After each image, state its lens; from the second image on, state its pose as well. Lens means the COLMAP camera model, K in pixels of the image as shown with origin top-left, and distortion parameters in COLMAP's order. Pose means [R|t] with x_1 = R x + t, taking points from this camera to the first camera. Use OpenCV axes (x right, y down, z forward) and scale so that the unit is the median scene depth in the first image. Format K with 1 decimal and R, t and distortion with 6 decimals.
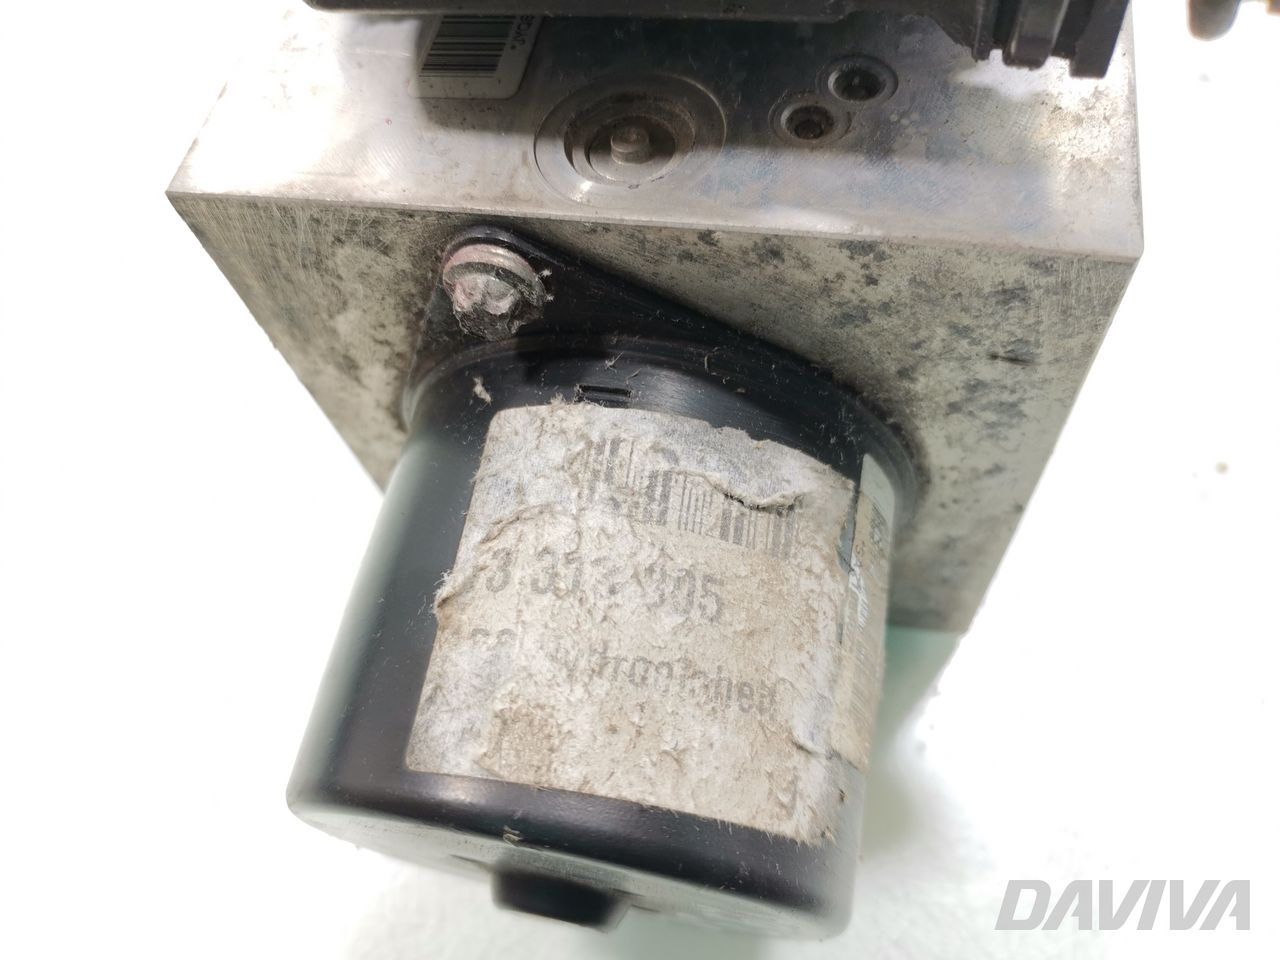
lens RADIAL K [[961.3, 0, 640.0], [0, 961.3, 480.0], [0, 0, 1]] dist [0.002030, -0.000358]
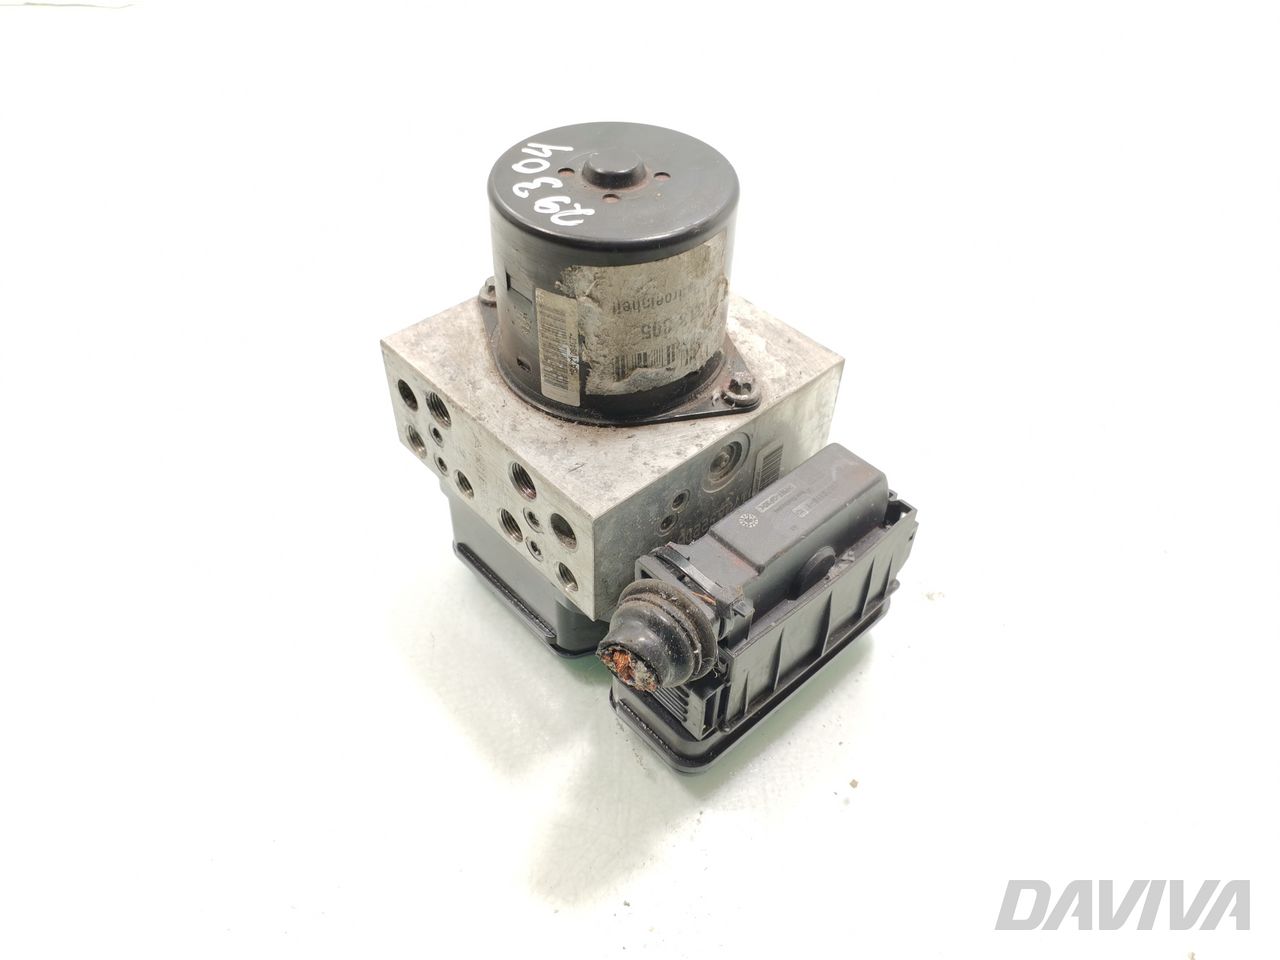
lens RADIAL K [[961.3, 0, 640.0], [0, 961.3, 480.0], [0, 0, 1]] dist [0.002030, -0.000358]
pose [[-0.790625, 0.535562, -0.296793, 1.032868], [-0.371690, -0.804981, -0.462442, 0.971244], [-0.486579, -0.255302, 0.835501, -1.216097]]
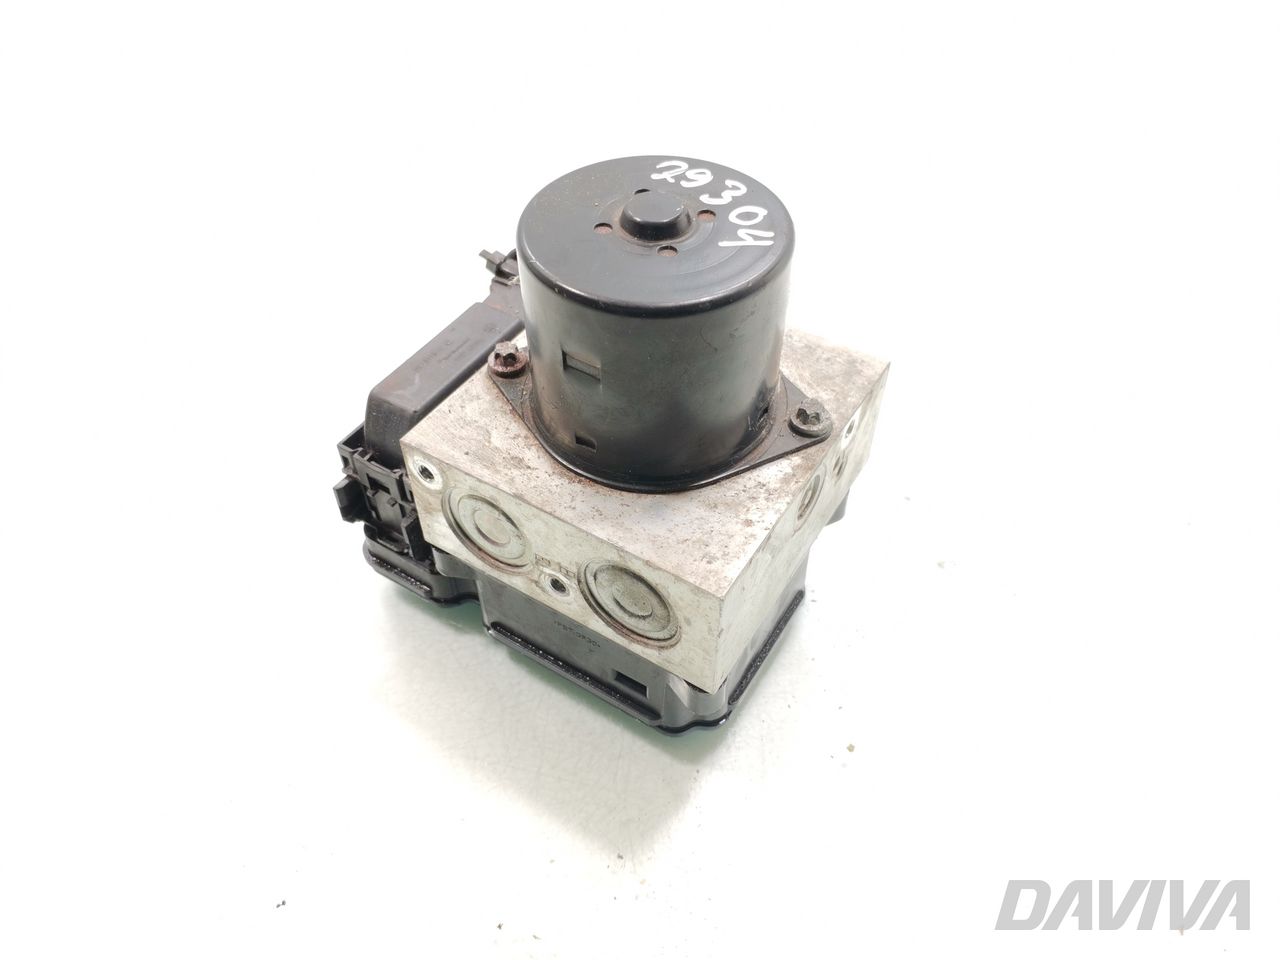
lens RADIAL K [[961.3, 0, 640.0], [0, 961.3, 480.0], [0, 0, 1]] dist [0.002030, -0.000358]
pose [[0.600684, -0.450946, 0.660172, -1.884811], [0.440751, -0.502144, -0.744036, 1.845690], [0.667021, 0.737902, -0.102875, 1.780417]]
